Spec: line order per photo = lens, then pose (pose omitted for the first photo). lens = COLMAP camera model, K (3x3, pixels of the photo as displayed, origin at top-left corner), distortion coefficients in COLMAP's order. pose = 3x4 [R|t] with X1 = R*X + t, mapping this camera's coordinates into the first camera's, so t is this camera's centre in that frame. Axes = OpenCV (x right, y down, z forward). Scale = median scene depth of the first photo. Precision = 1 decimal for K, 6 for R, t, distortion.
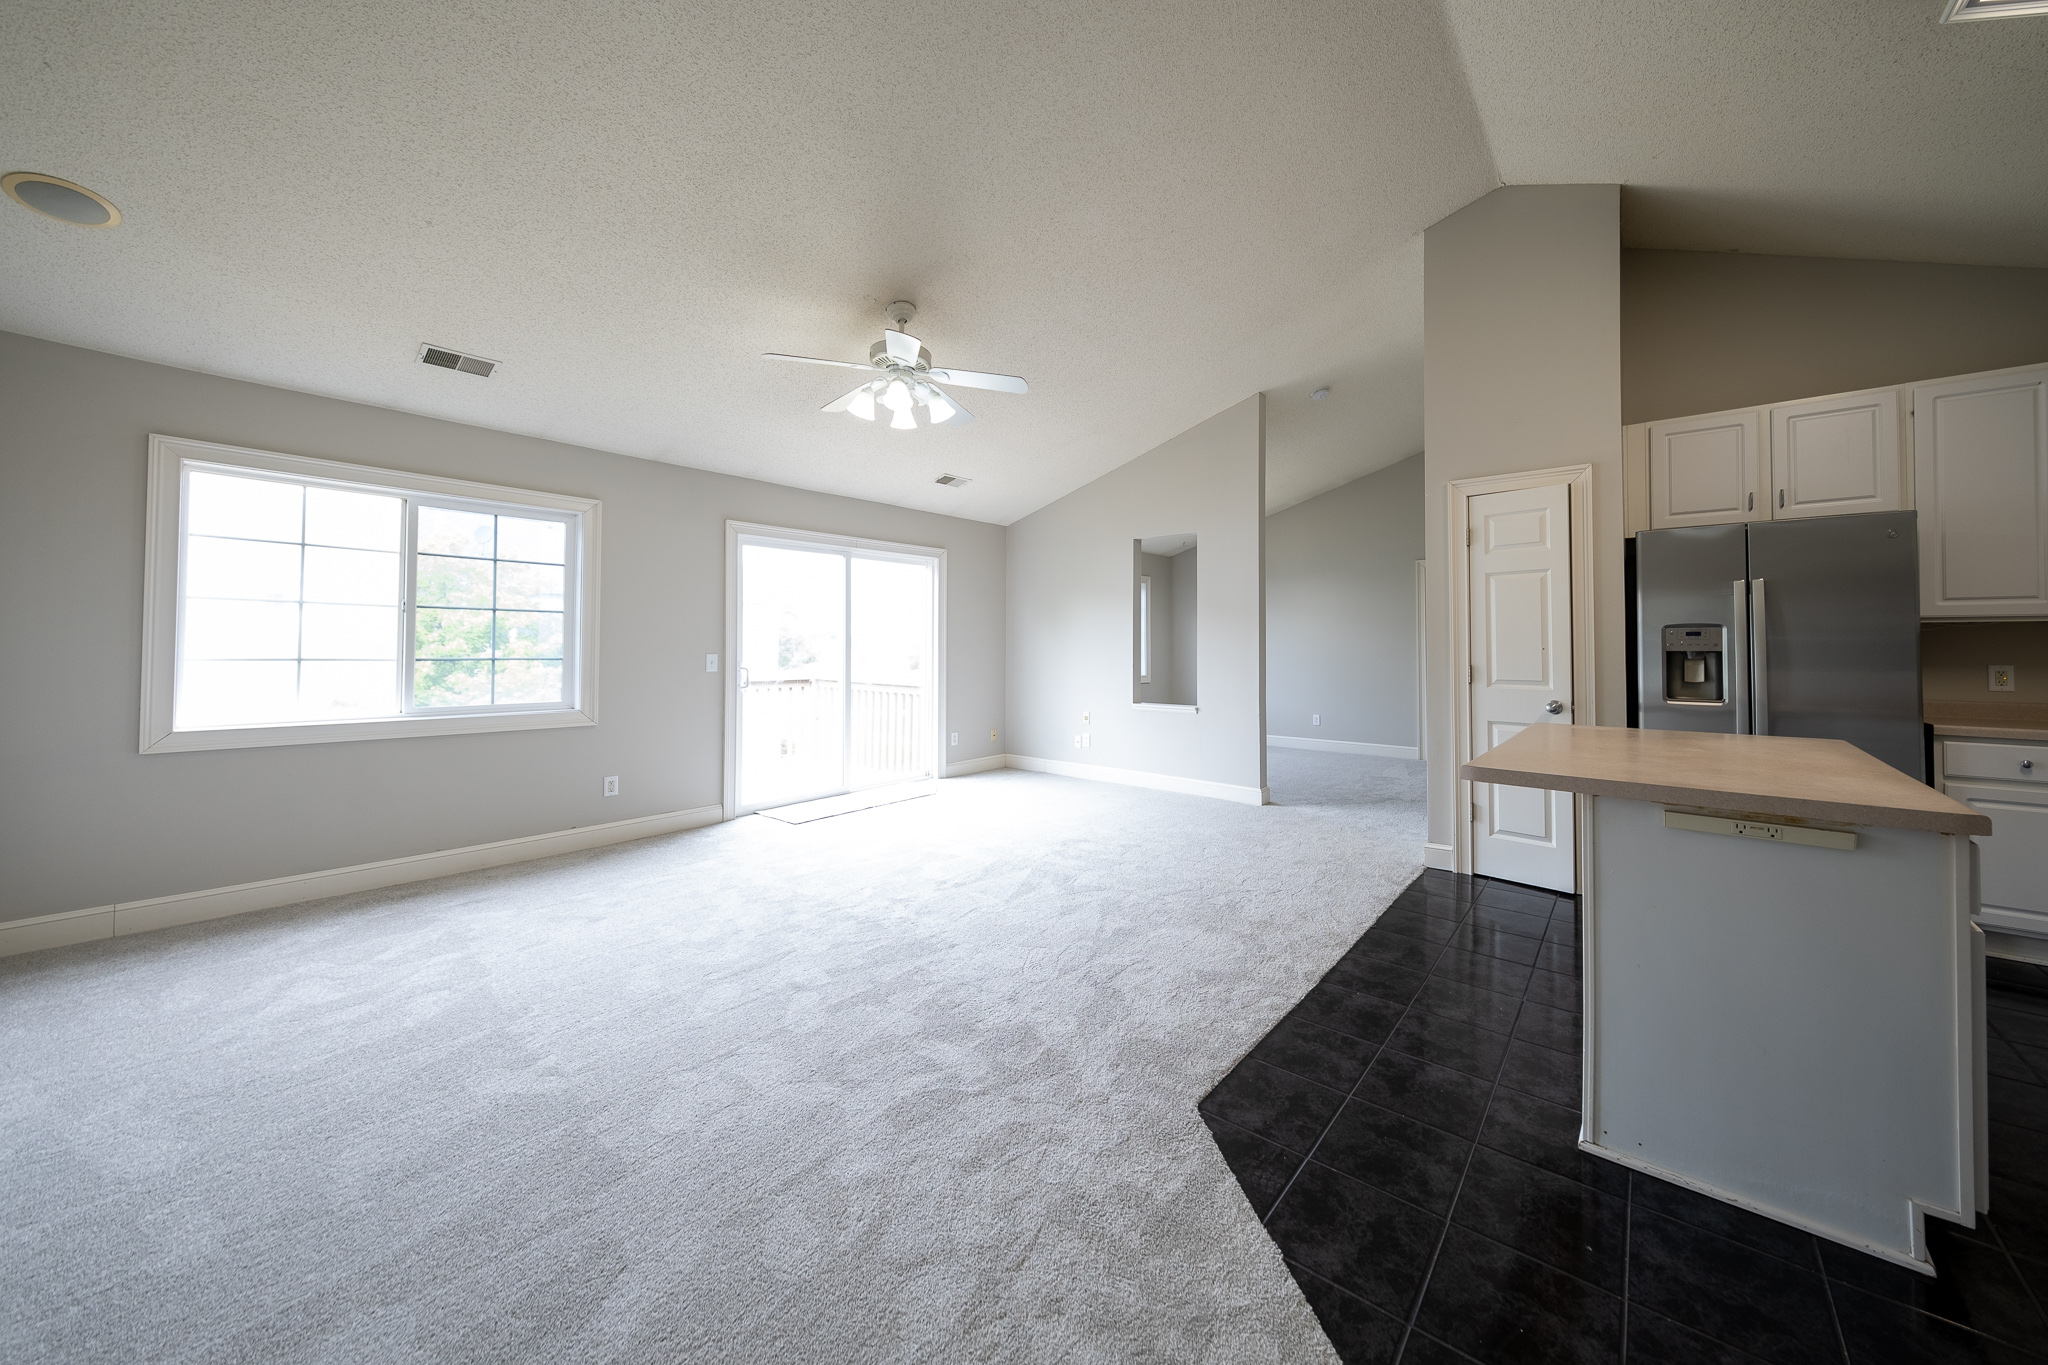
lens RADIAL K [[722.8, 0, 1021.5], [0, 722.8, 636.0], [0, 0, 1]] dist [-0.038202, -0.000063]
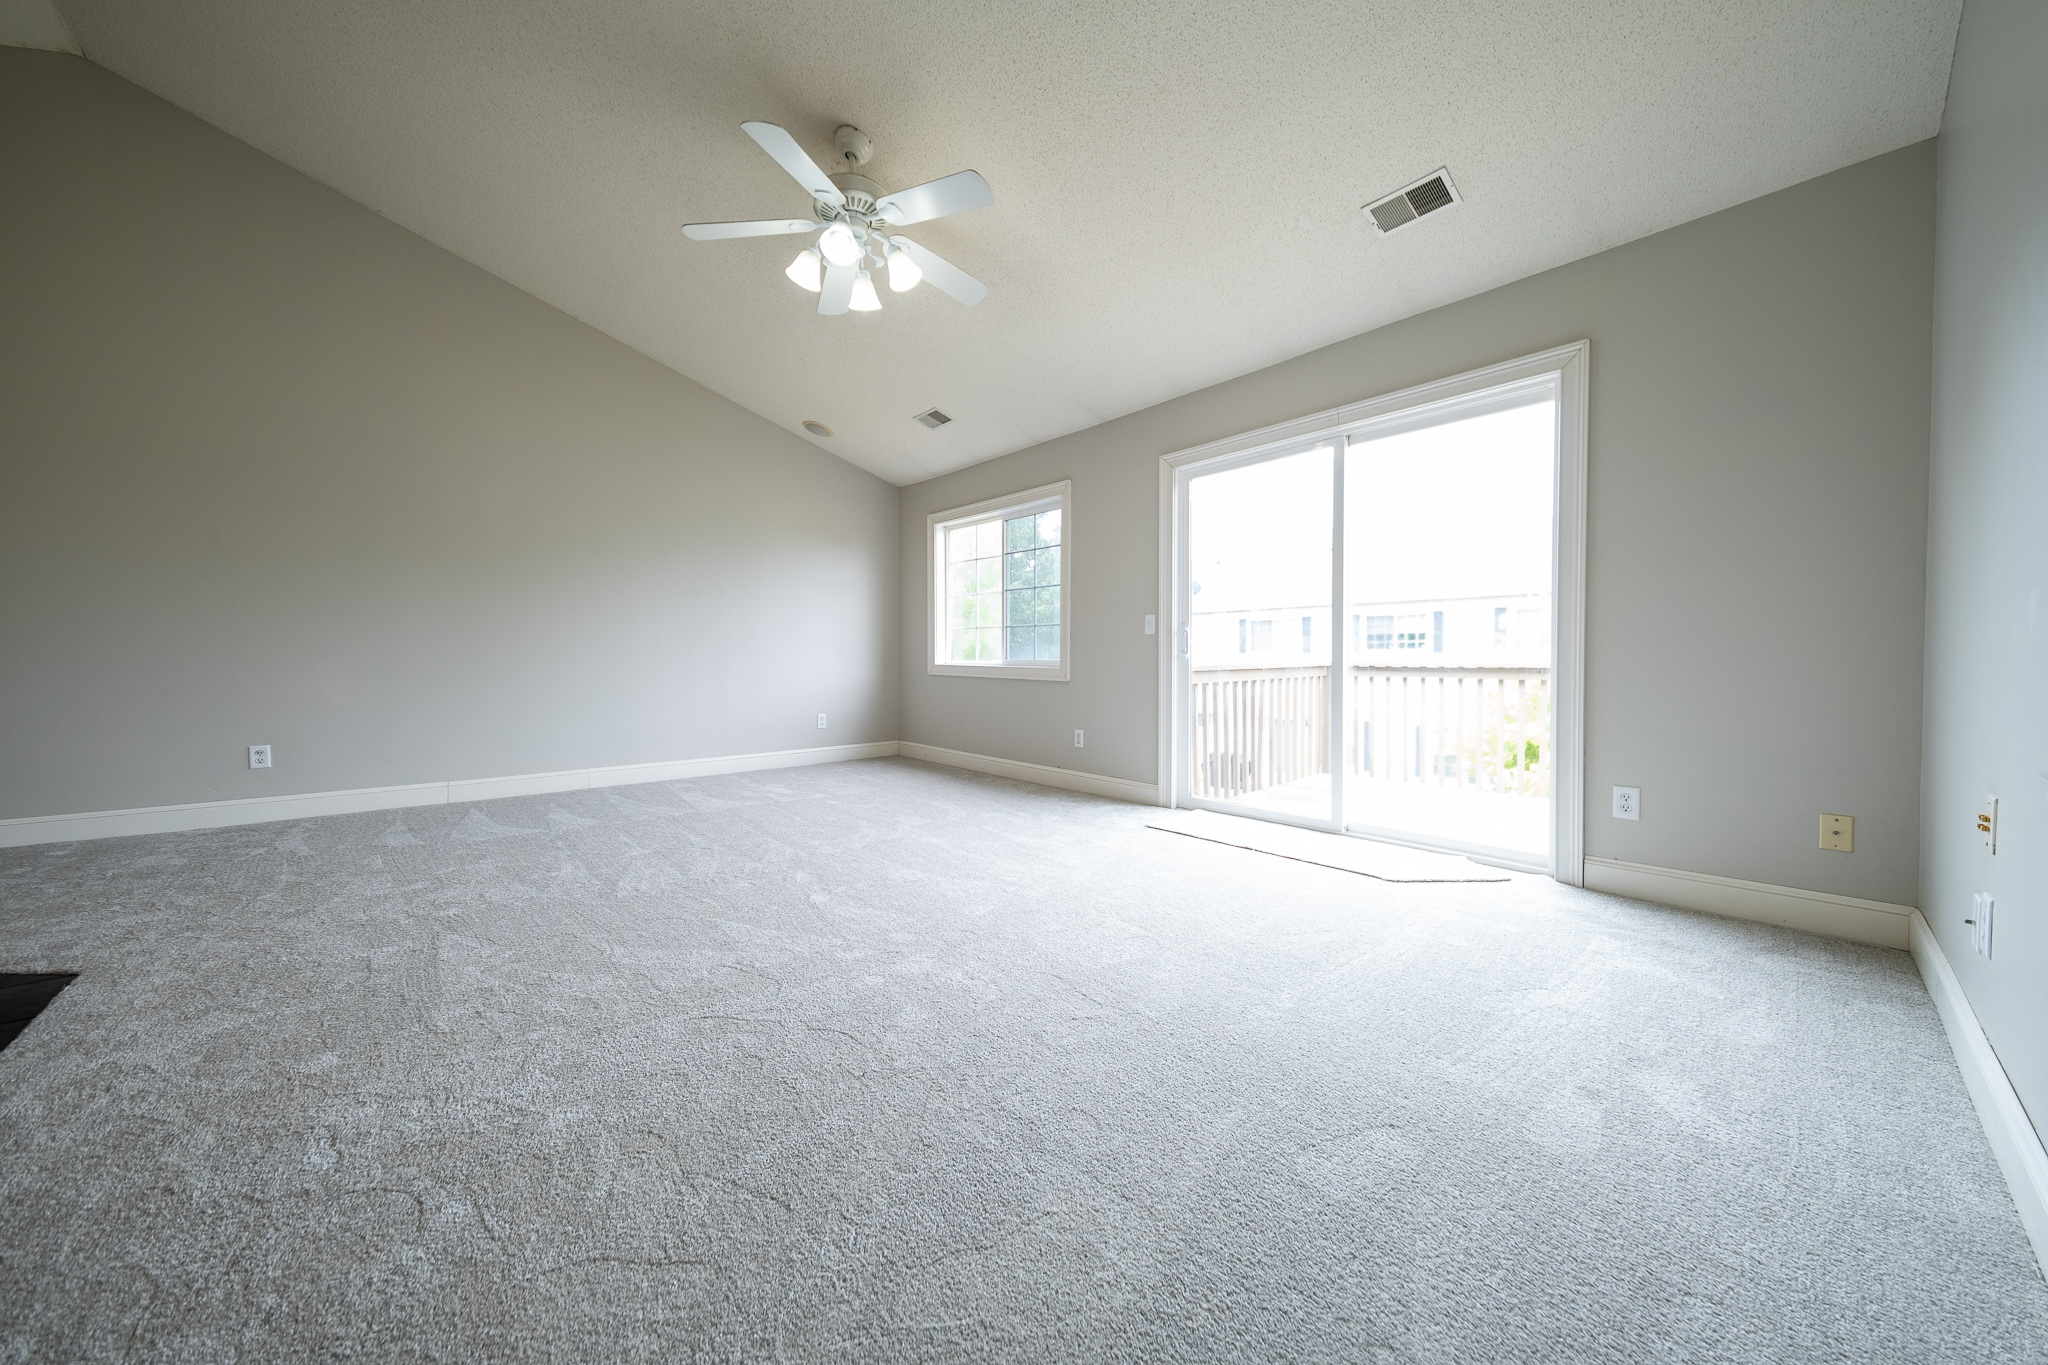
lens RADIAL K [[699.0, 0, 1010.3], [0, 699.0, 671.5], [0, 0, 1]] dist [0.009746, 0.000011]
pose [[-0.141485, 0.023522, -0.989661, 0.462625], [0.021300, 0.999559, 0.020712, 0.074638], [0.989711, -0.018150, -0.141923, 0.954699]]
